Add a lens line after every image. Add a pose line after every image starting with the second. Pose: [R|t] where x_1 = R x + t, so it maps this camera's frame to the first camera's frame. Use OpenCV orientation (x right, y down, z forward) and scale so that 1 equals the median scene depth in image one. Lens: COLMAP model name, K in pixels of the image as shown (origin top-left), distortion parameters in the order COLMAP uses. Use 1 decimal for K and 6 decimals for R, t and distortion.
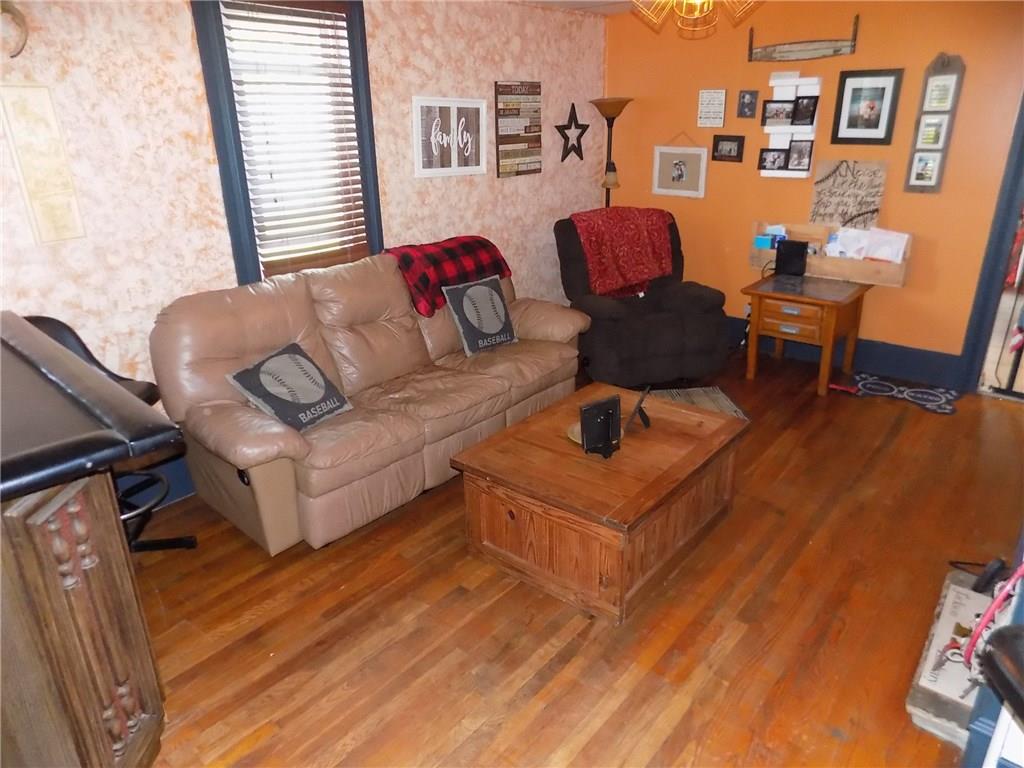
lens RADIAL K [[680.5, 0, 512.0], [0, 680.5, 384.0], [0, 0, 1]] dist [-0.092203, 0.081460]
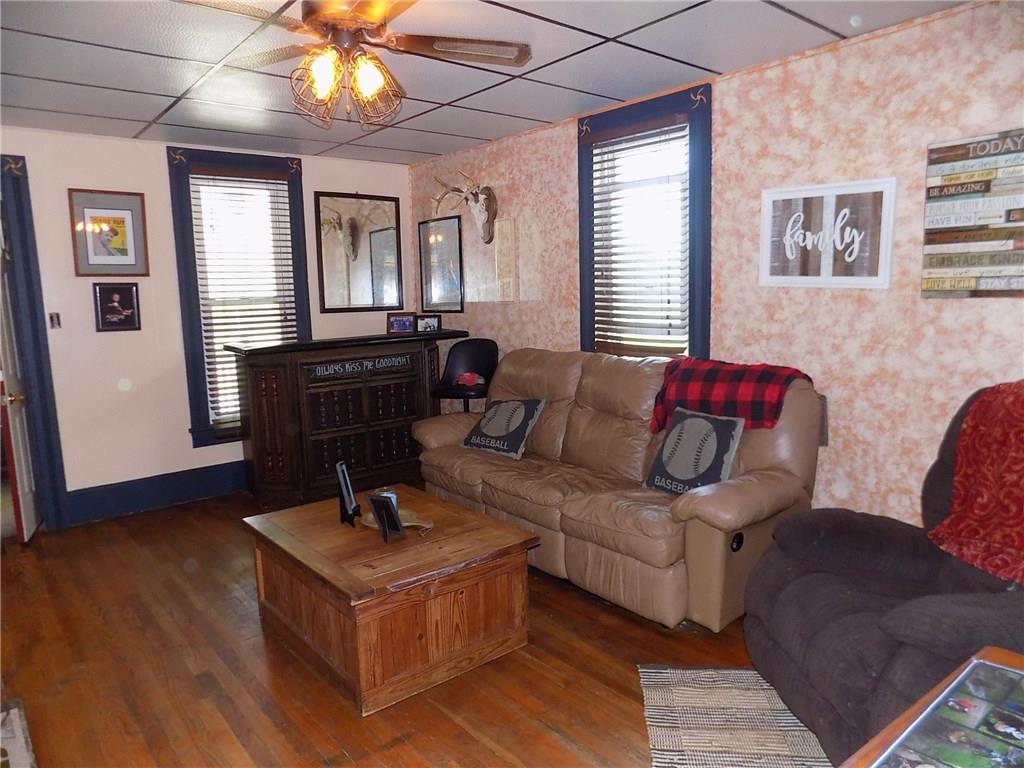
lens RADIAL K [[680.5, 0, 512.0], [0, 680.5, 384.0], [0, 0, 1]] dist [-0.092203, 0.081460]
pose [[-0.169379, 0.163657, -0.971868, 0.727882], [-0.335227, 0.917751, 0.212967, -0.270758], [0.926787, 0.361869, -0.100585, 0.849460]]
